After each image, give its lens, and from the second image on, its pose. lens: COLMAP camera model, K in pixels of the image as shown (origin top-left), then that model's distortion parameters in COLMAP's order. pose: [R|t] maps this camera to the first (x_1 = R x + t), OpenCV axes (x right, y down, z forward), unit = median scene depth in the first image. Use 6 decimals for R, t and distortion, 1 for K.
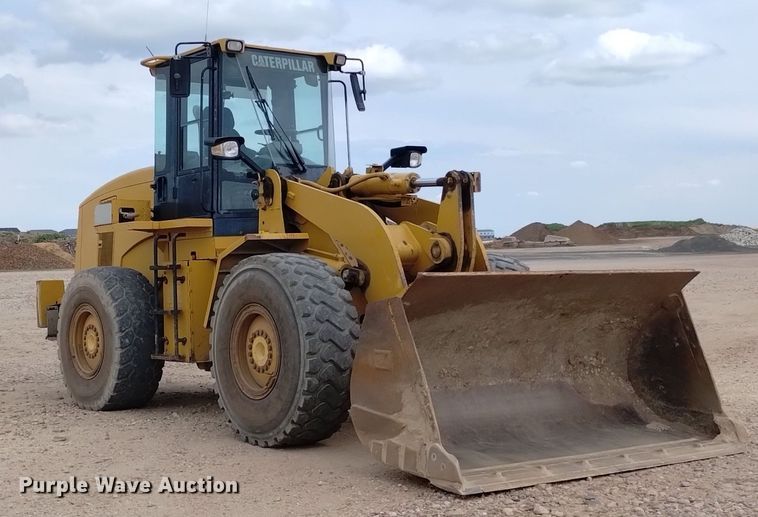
lens RADIAL K [[1330.3, 0, 379.0], [0, 1330.3, 258.5], [0, 0, 1]] dist [0.013872, -0.007736]
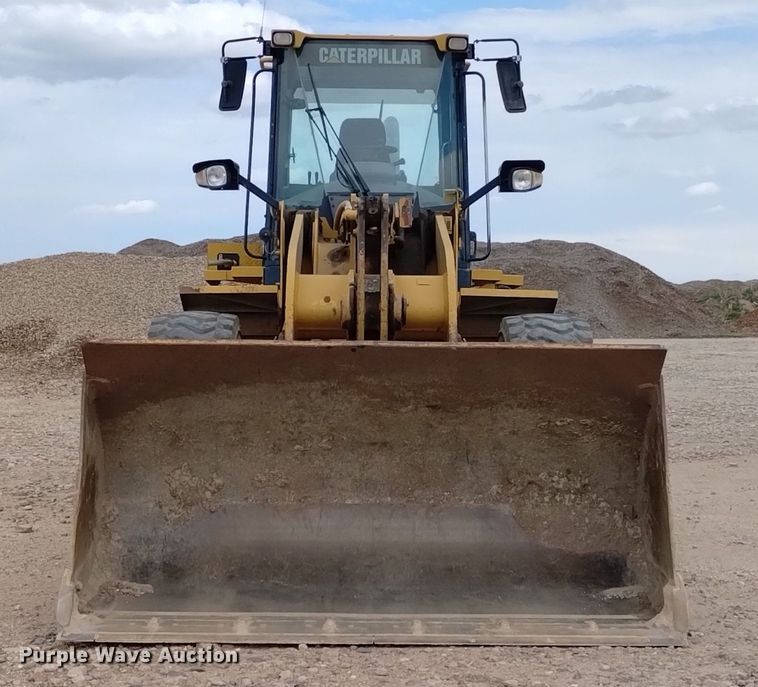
lens RADIAL K [[1770.8, 0, 379.0], [0, 1770.8, 343.5], [0, 0, 1]] dist [0.123982, 0.046986]
pose [[0.789612, 0.022719, -0.613185, 0.578663], [-0.014601, 0.999727, 0.018239, -0.005284], [0.613432, -0.005449, 0.789729, 0.239201]]
